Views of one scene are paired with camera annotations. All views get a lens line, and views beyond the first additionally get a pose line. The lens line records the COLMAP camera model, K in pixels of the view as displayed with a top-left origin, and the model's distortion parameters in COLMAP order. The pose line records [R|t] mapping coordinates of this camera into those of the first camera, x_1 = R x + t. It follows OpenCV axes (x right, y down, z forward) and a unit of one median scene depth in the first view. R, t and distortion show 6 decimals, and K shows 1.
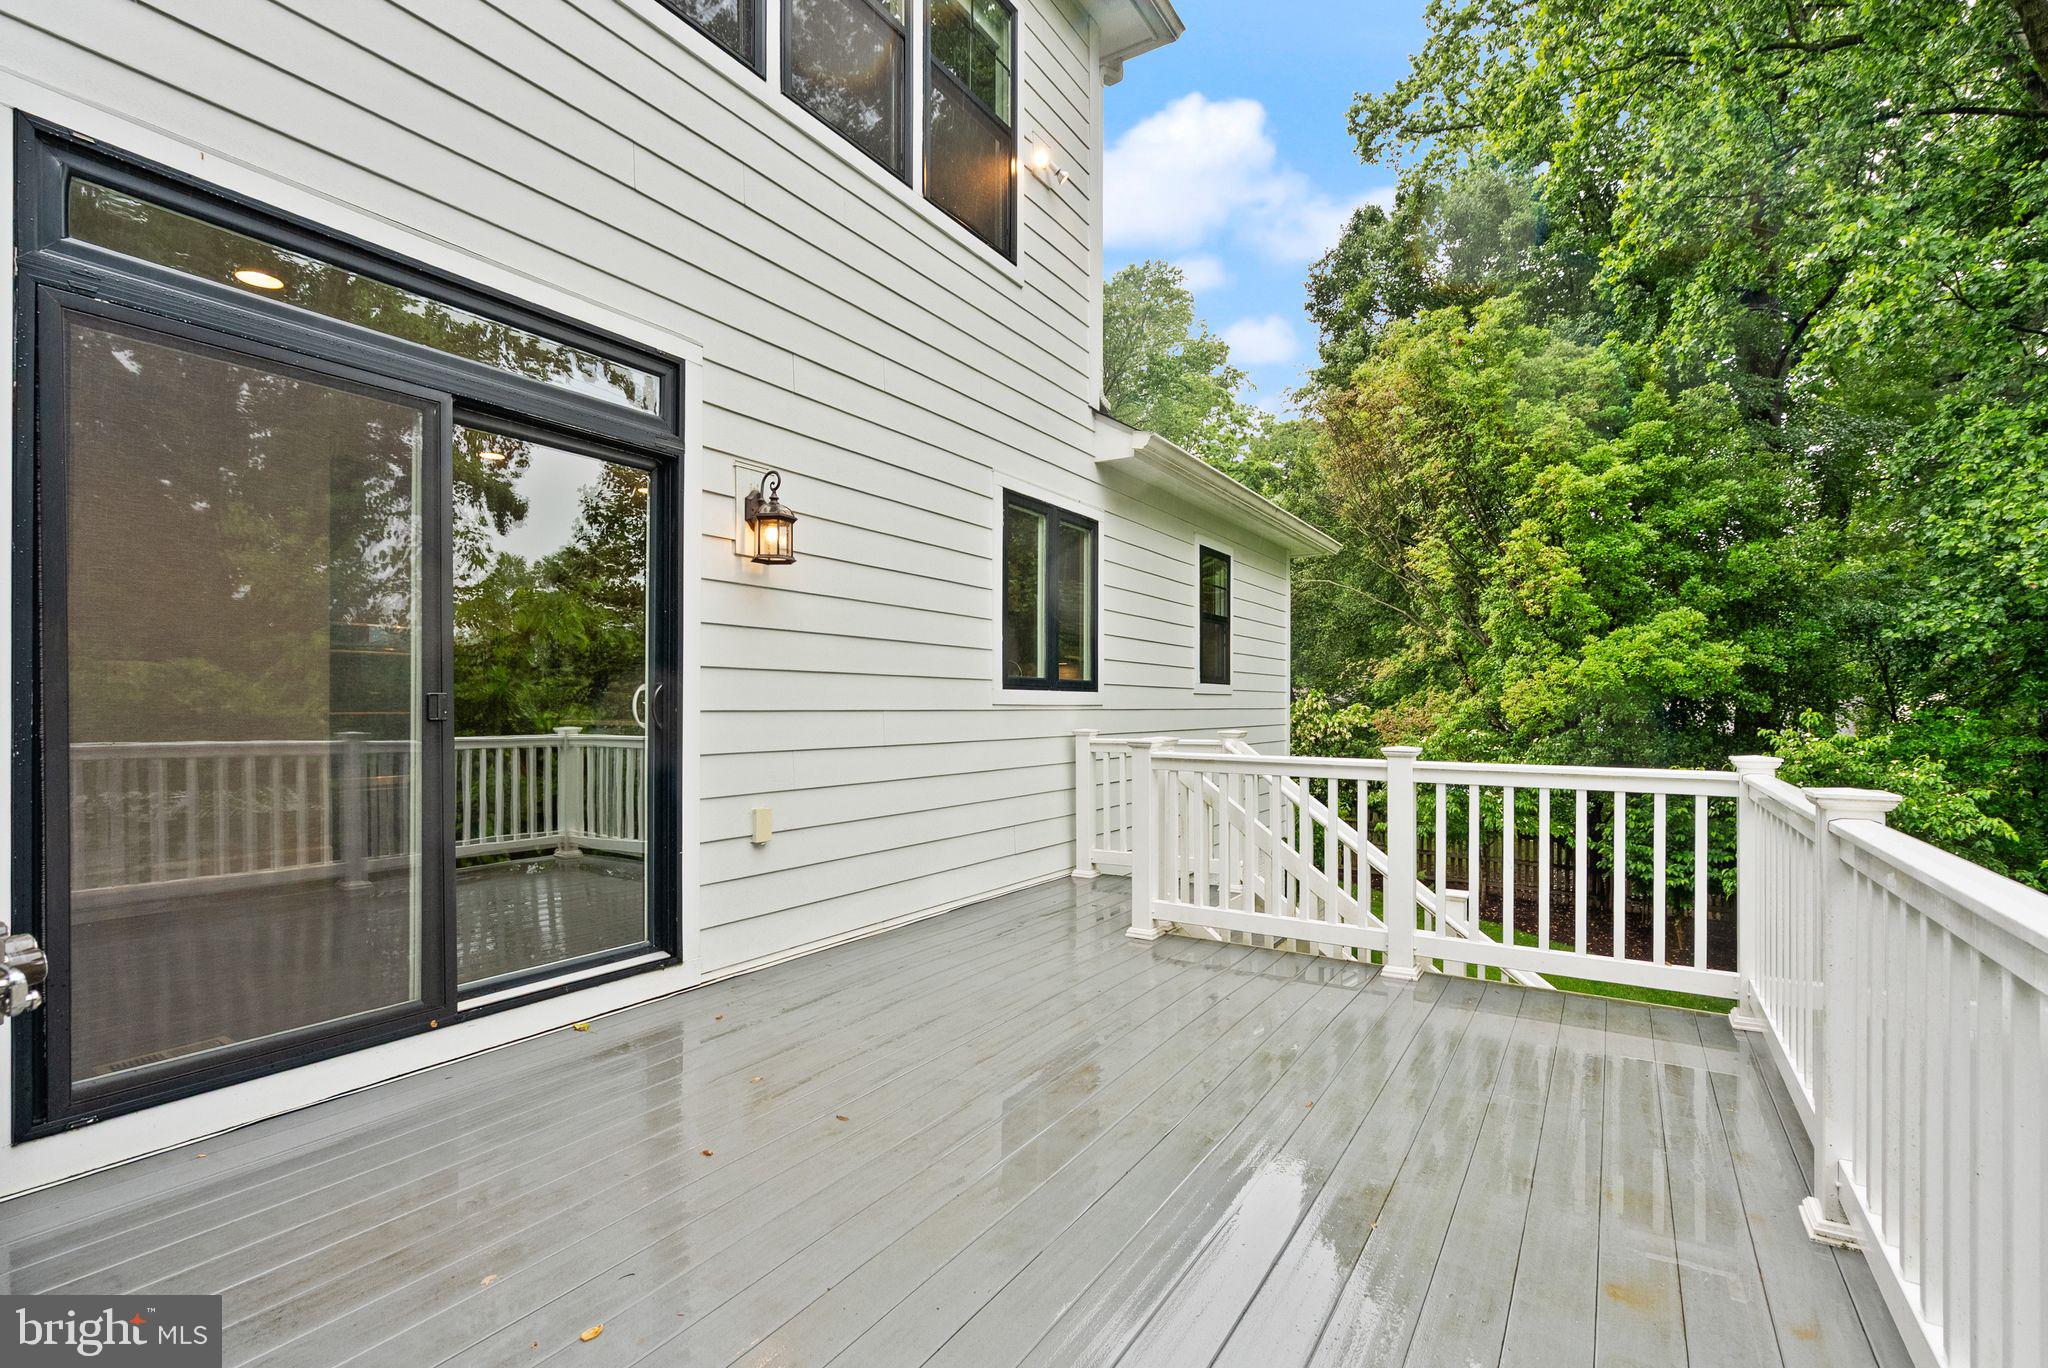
lens RADIAL K [[949.5, 0, 1034.4], [0, 949.5, 699.5], [0, 0, 1]] dist [0.002044, -0.000908]
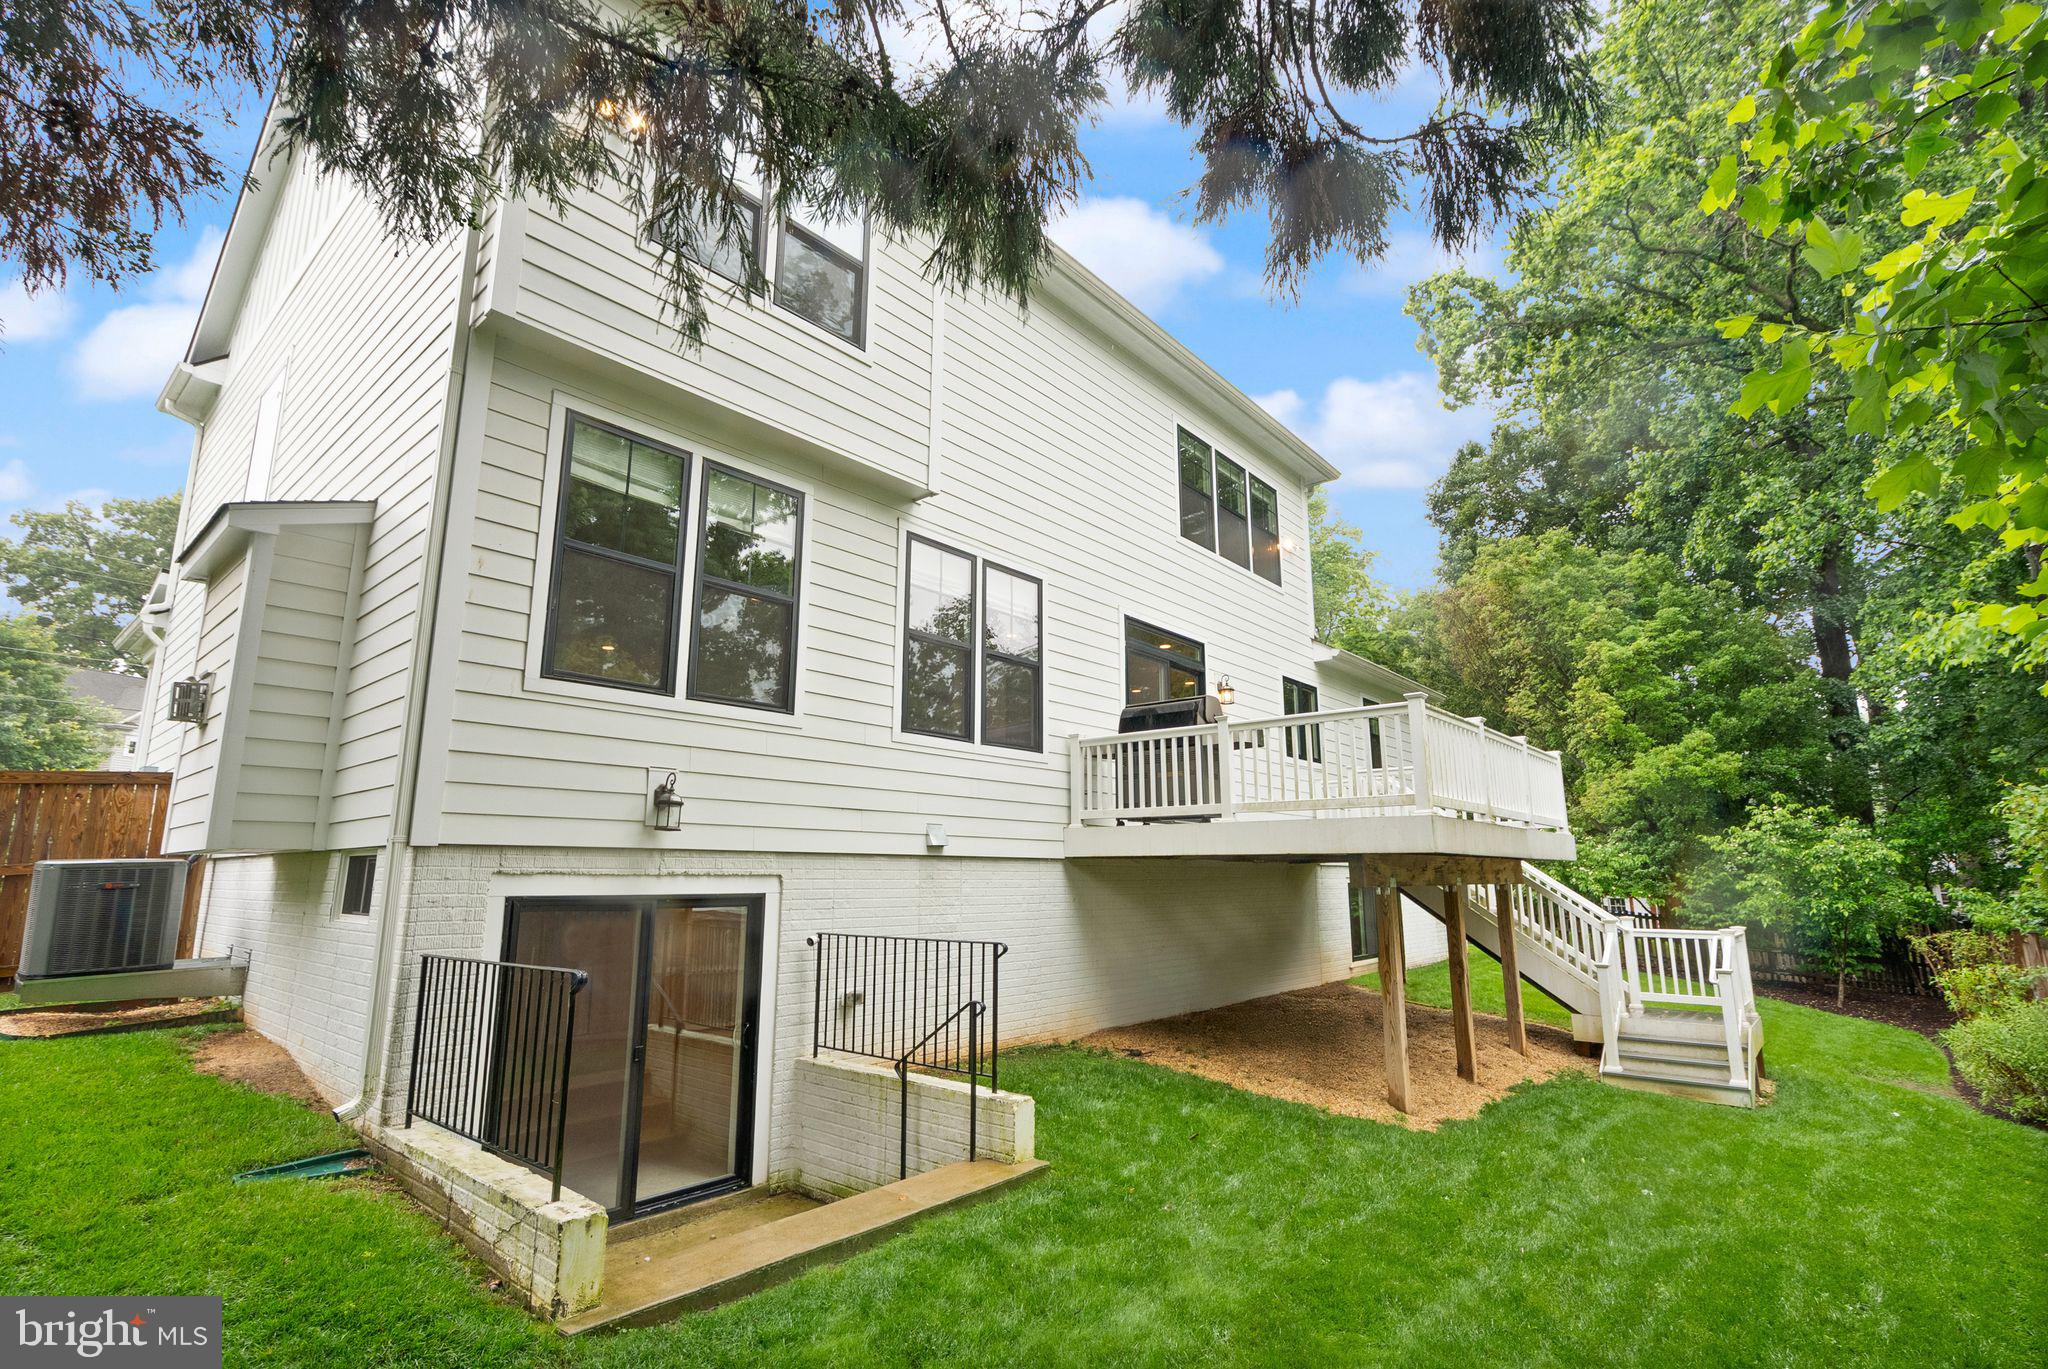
lens RADIAL K [[949.5, 0, 1032.1], [0, 949.5, 691.6], [0, 0, 1]] dist [0.002044, -0.000908]
pose [[0.988957, -0.032967, -0.144491, -0.122262], [0.005745, 0.982740, -0.184903, 0.102973], [0.148093, 0.182031, 0.972077, -0.566106]]
